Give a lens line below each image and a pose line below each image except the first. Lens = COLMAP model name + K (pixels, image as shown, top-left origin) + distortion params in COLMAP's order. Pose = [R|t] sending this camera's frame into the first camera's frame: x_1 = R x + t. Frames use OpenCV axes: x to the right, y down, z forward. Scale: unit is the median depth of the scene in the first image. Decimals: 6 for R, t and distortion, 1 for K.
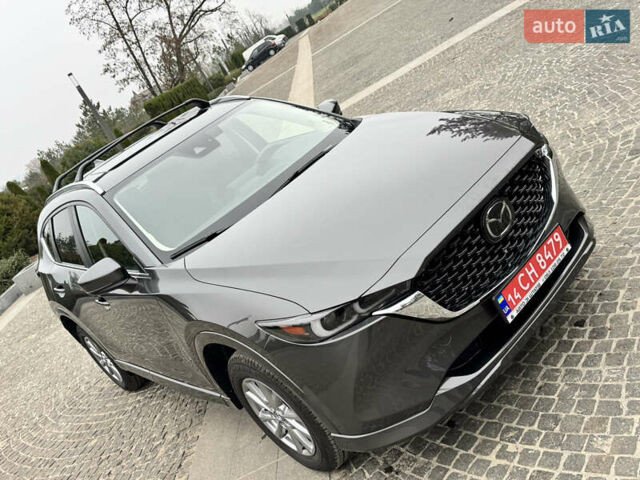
lens RADIAL K [[626.3, 0, 320.4], [0, 626.3, 242.7], [0, 0, 1]] dist [0.186809, -0.408988]
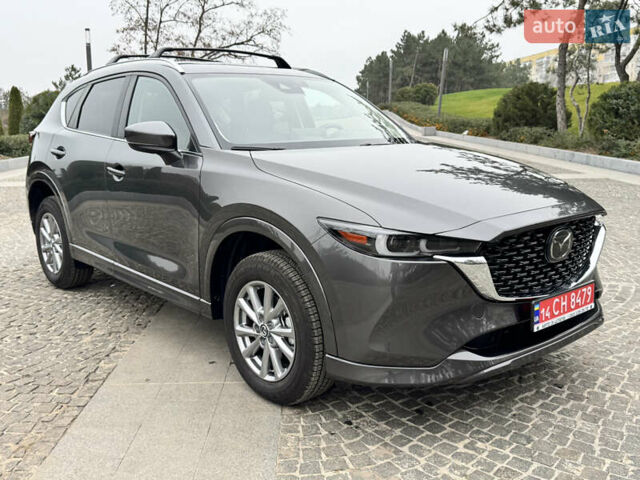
lens RADIAL K [[626.3, 0, 320.4], [0, 626.3, 242.7], [0, 0, 1]] dist [0.186809, -0.408988]
pose [[0.870410, 0.482110, 0.099777, -0.162893], [-0.461746, 0.869718, -0.174304, 0.301913], [-0.170811, 0.105644, 0.979624, 0.010108]]
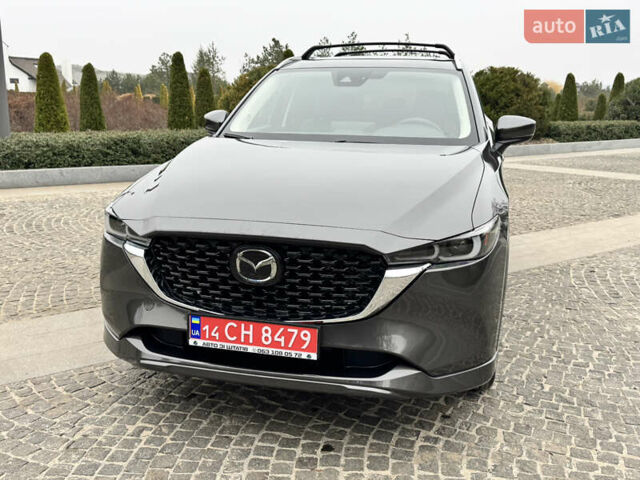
lens RADIAL K [[626.3, 0, 320.4], [0, 626.3, 242.7], [0, 0, 1]] dist [0.186809, -0.408988]
pose [[0.480556, 0.651718, -0.586796, 0.762536], [-0.557222, 0.743603, 0.369538, -0.411871], [0.677178, 0.149392, 0.720495, 0.351674]]
